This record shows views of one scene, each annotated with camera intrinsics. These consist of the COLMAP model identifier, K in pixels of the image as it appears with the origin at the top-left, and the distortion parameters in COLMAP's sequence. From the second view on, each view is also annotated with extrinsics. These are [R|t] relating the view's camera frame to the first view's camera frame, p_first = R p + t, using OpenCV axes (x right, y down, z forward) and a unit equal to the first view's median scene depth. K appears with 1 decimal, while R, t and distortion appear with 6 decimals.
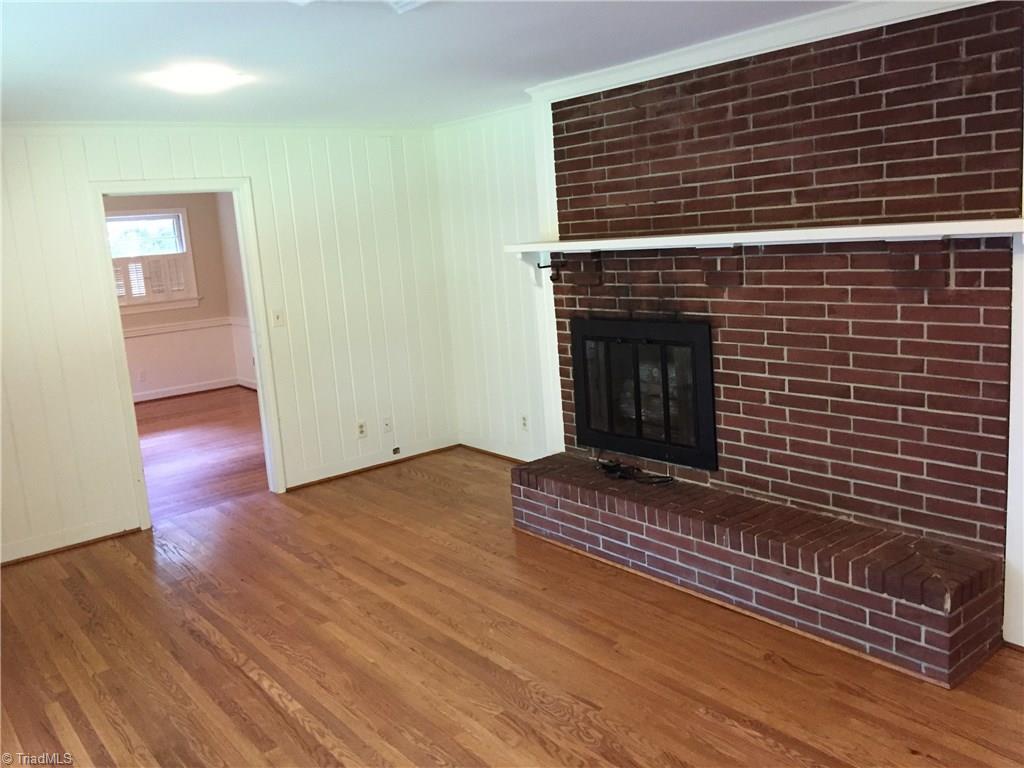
lens RADIAL K [[866.5, 0, 511.5], [0, 866.5, 386.0], [0, 0, 1]] dist [0.016059, 0.005088]
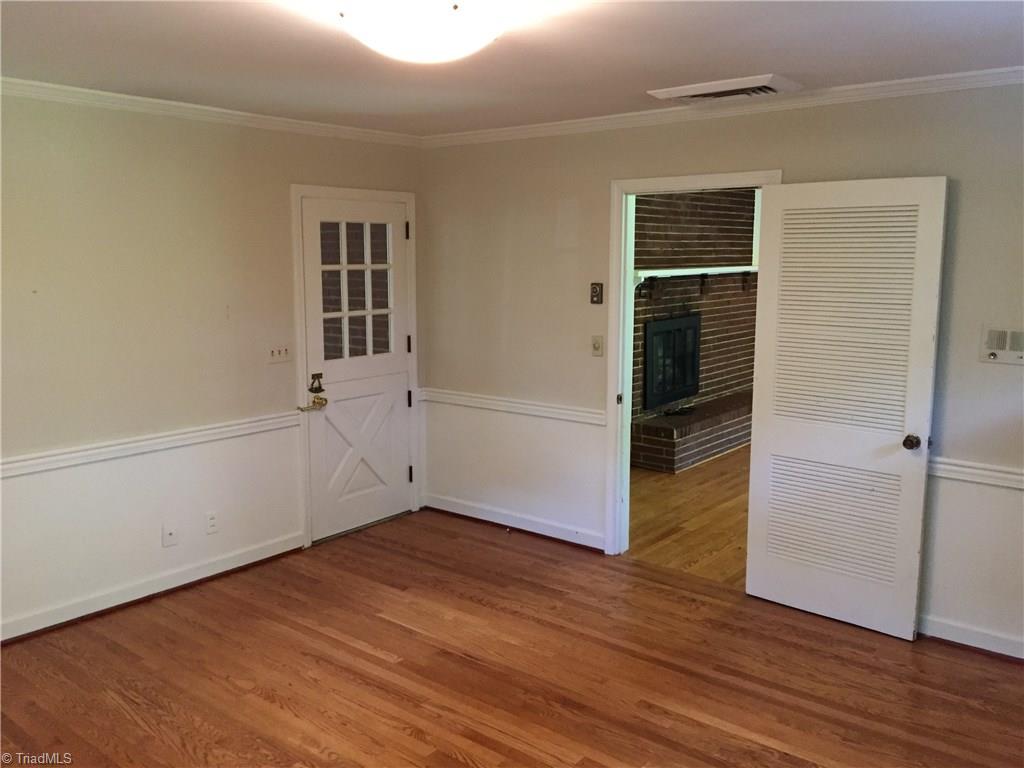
lens RADIAL K [[866.5, 0, 511.2], [0, 866.5, 380.9], [0, 0, 1]] dist [0.016059, 0.005088]
pose [[-0.220704, -0.068119, 0.972959, -1.416085], [0.197471, 0.973778, 0.112971, -0.208913], [-0.955141, 0.217065, -0.201465, 1.665224]]
